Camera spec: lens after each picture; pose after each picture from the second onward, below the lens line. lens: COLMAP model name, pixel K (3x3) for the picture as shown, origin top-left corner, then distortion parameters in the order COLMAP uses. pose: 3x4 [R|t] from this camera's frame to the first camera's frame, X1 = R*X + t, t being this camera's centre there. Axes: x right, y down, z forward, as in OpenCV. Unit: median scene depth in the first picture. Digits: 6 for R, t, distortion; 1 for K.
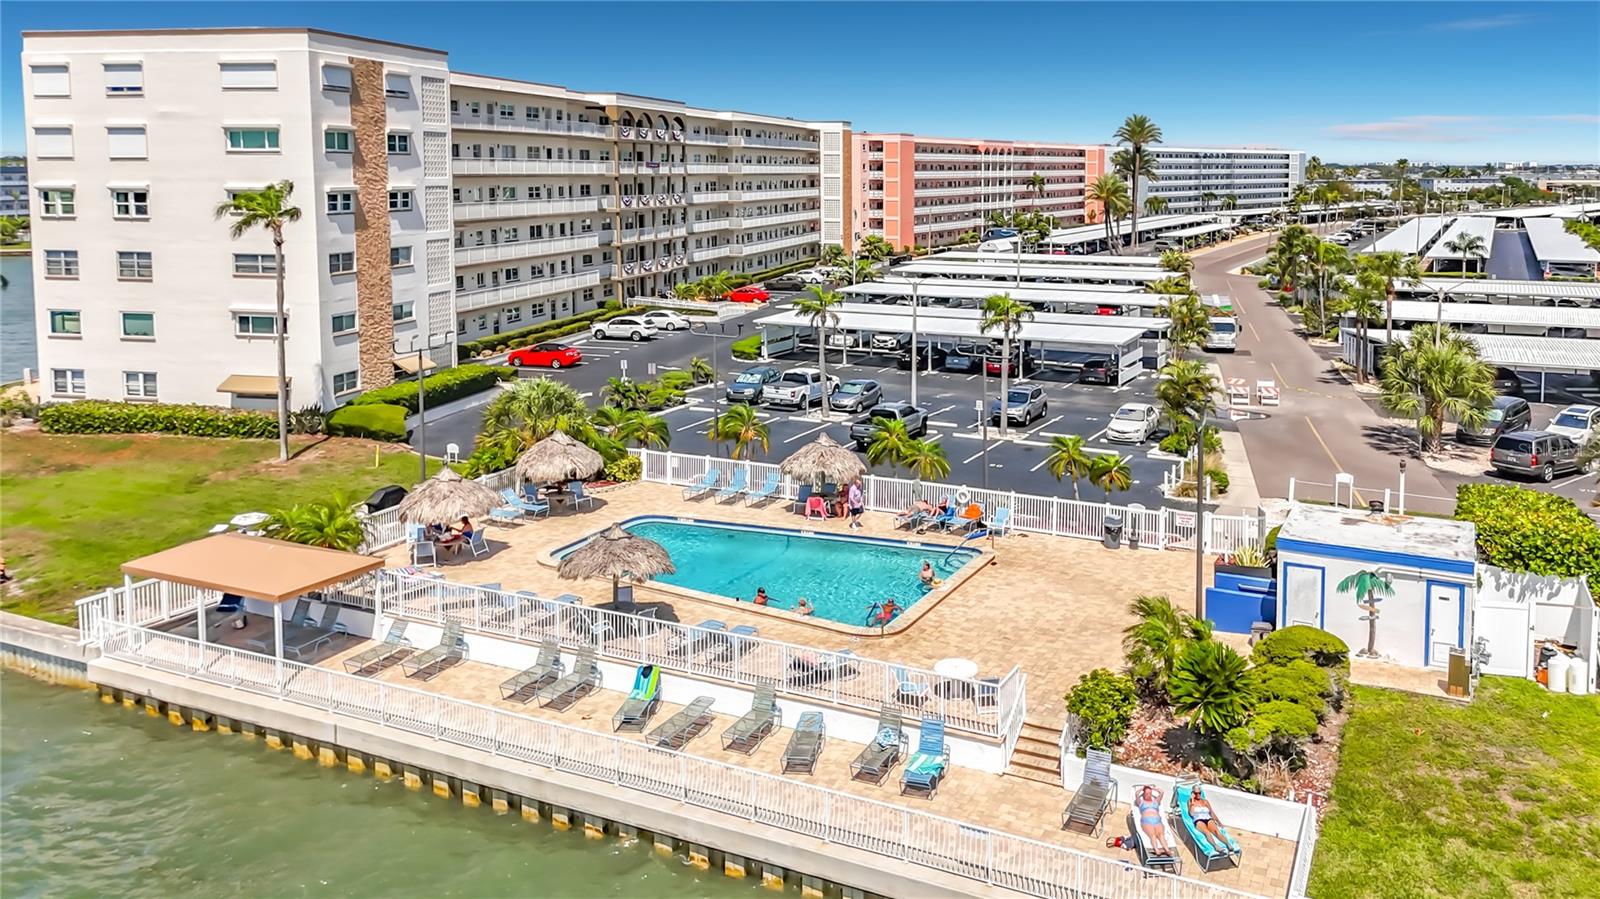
lens RADIAL K [[1118.8, 0, 798.6], [0, 1118.8, 370.4], [0, 0, 1]] dist [0.053600, -0.038443]
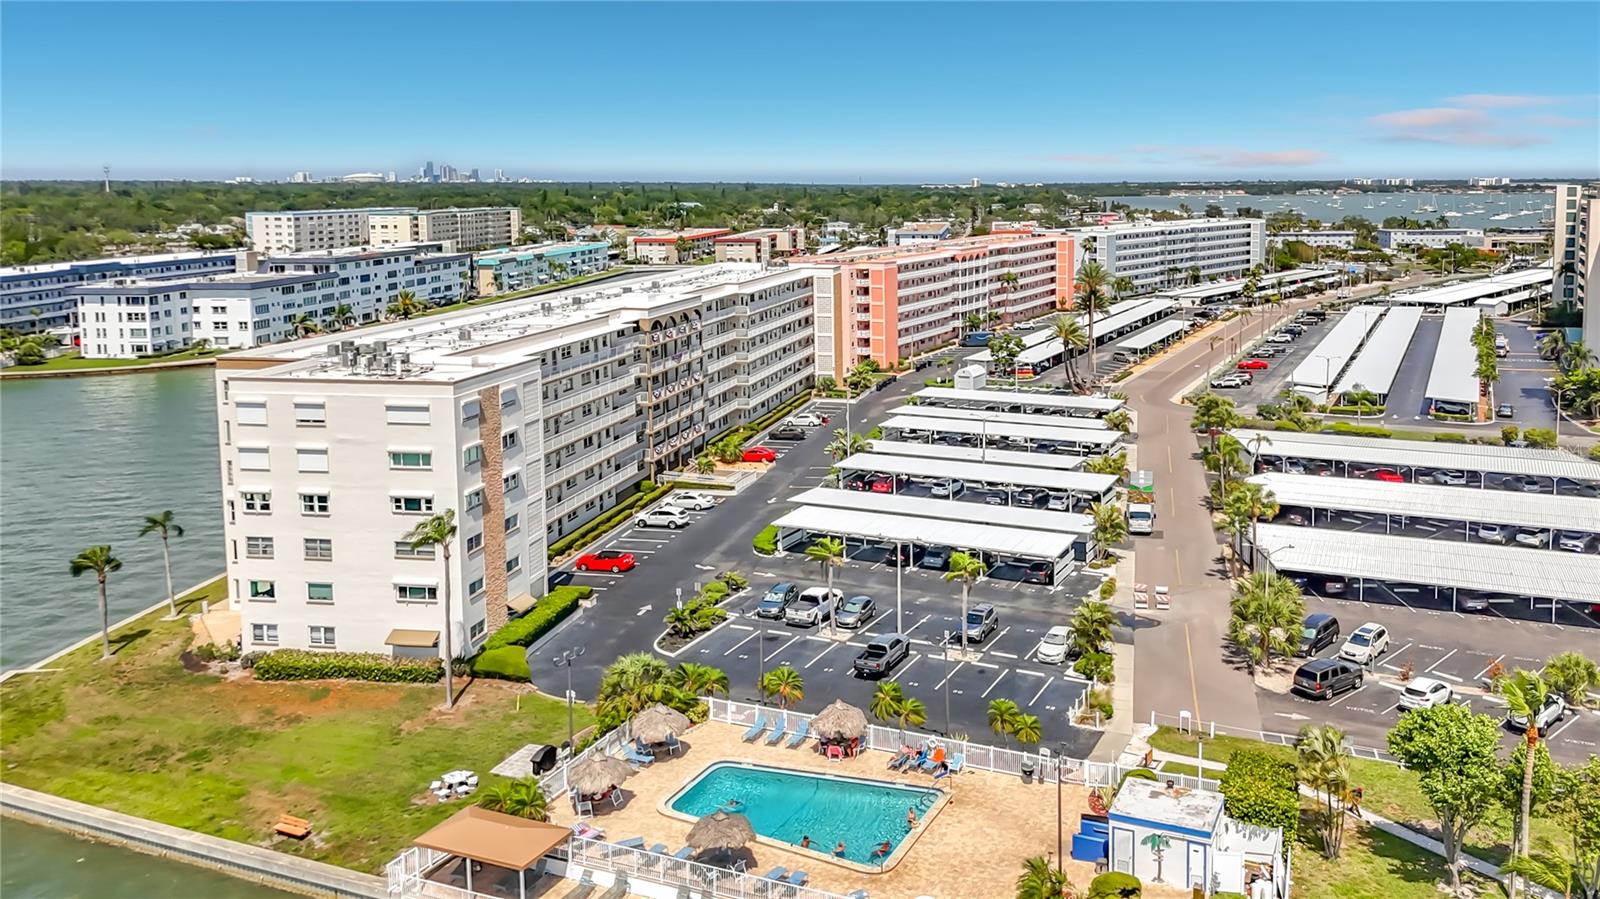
lens RADIAL K [[1223.9, 0, 842.0], [0, 1223.9, 365.7], [0, 0, 1]] dist [0.069662, -0.078185]
pose [[0.998388, -0.014985, 0.054743, -0.044230], [0.013608, 0.999584, 0.025438, -0.337631], [-0.055101, -0.024652, 0.998176, -0.486884]]
